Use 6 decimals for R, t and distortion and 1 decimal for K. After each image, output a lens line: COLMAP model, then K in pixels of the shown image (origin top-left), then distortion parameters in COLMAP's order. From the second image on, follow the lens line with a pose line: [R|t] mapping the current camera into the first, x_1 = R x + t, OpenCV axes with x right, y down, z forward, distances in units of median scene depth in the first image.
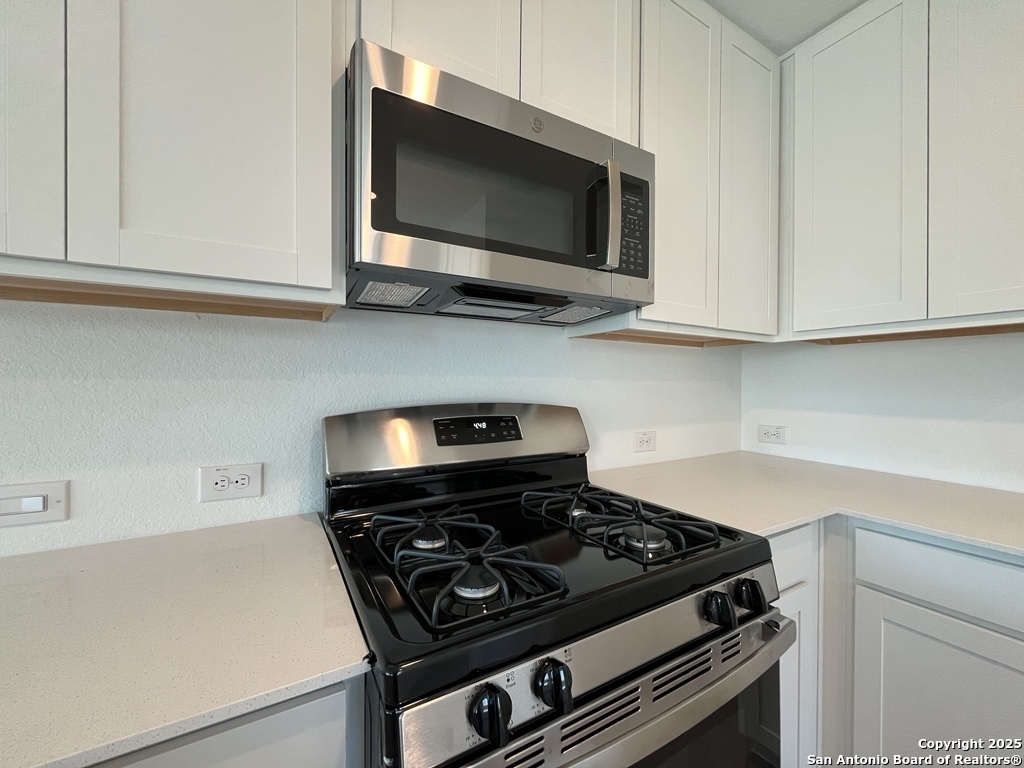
lens RADIAL K [[414.3, 0, 513.5], [0, 414.3, 383.4], [0, 0, 1]] dist [-0.002635, -0.000038]
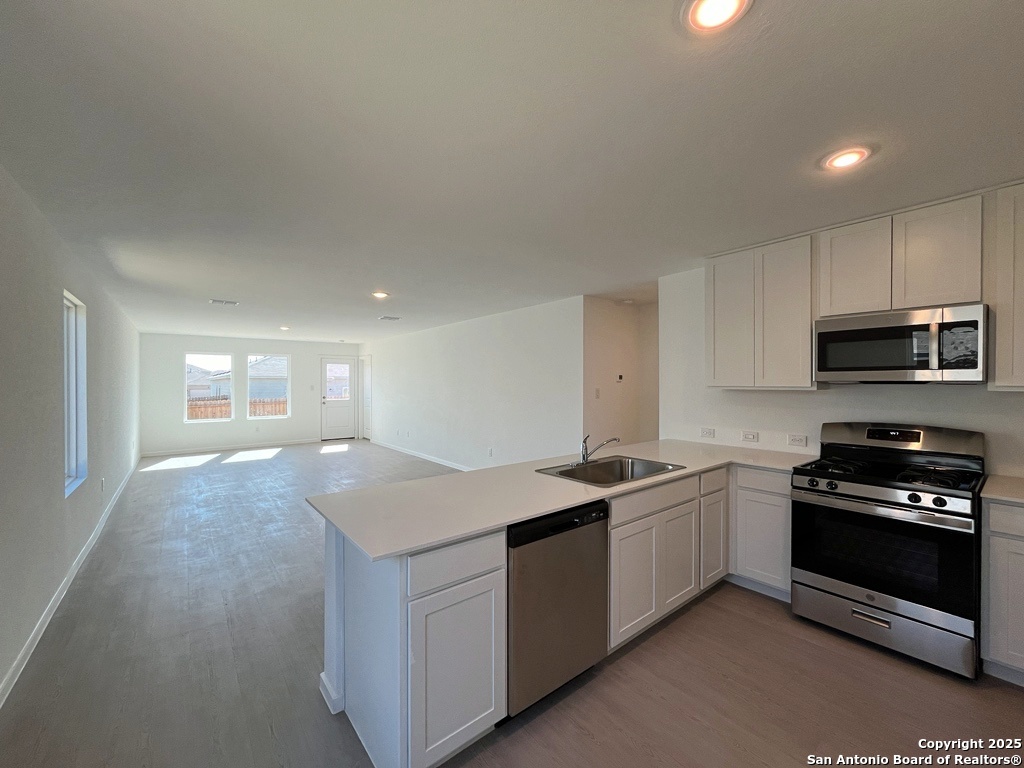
lens RADIAL K [[414.3, 0, 516.4], [0, 414.3, 385.9], [0, 0, 1]] dist [-0.002635, -0.000038]
pose [[0.151178, 0.003365, -0.988501, 1.936395], [-0.002140, 0.999993, 0.003077, -0.171388], [0.988504, 0.001650, 0.151184, -1.470004]]
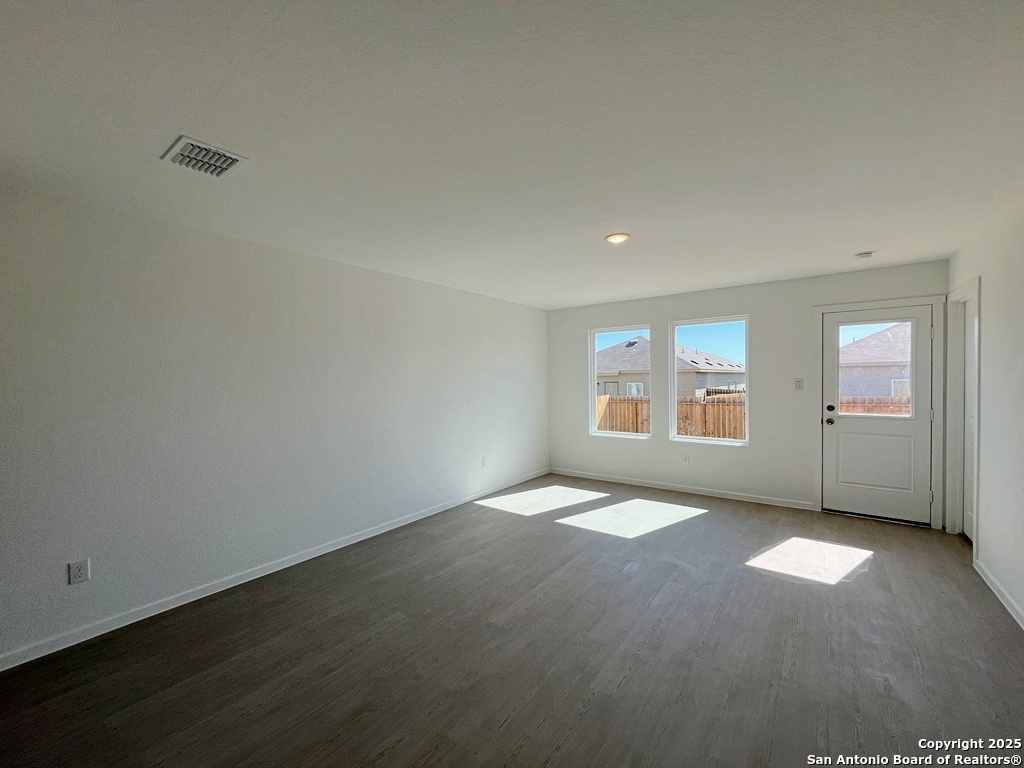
lens RADIAL K [[414.3, 0, 512.4], [0, 414.3, 386.3], [0, 0, 1]] dist [-0.002635, -0.000038]
pose [[-0.920177, 0.017015, -0.391132, -3.784609], [0.008643, 0.999695, 0.023154, -0.189074], [0.391406, 0.017926, -0.920043, -1.967303]]
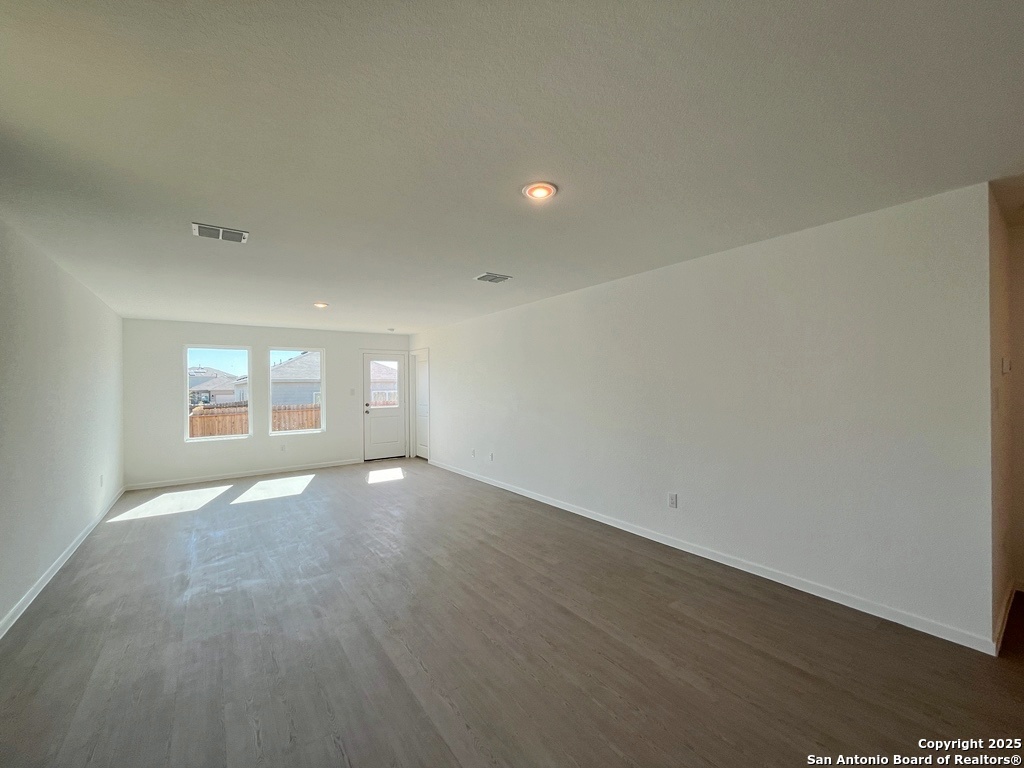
lens RADIAL K [[414.3, 0, 517.0], [0, 414.3, 382.9], [0, 0, 1]] dist [-0.002635, -0.000038]
pose [[0.108896, -0.010066, -0.994002, -0.589301], [0.007914, 0.999926, -0.009259, -0.160698], [0.994022, -0.006859, 0.108968, -2.565538]]
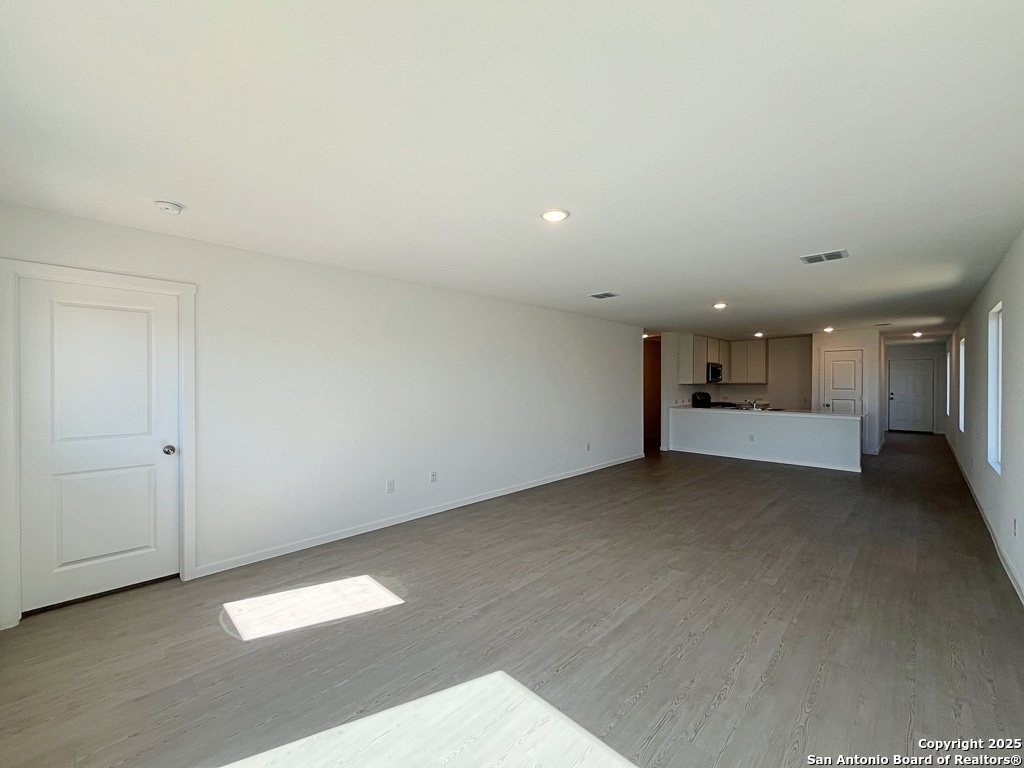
lens RADIAL K [[414.3, 0, 511.6], [0, 414.3, 383.3], [0, 0, 1]] dist [-0.002635, -0.000038]
pose [[0.966012, -0.004793, 0.258454, -6.395963], [0.005390, 0.999984, -0.001601, -0.160628], [-0.258442, 0.002940, 0.966022, -6.505189]]
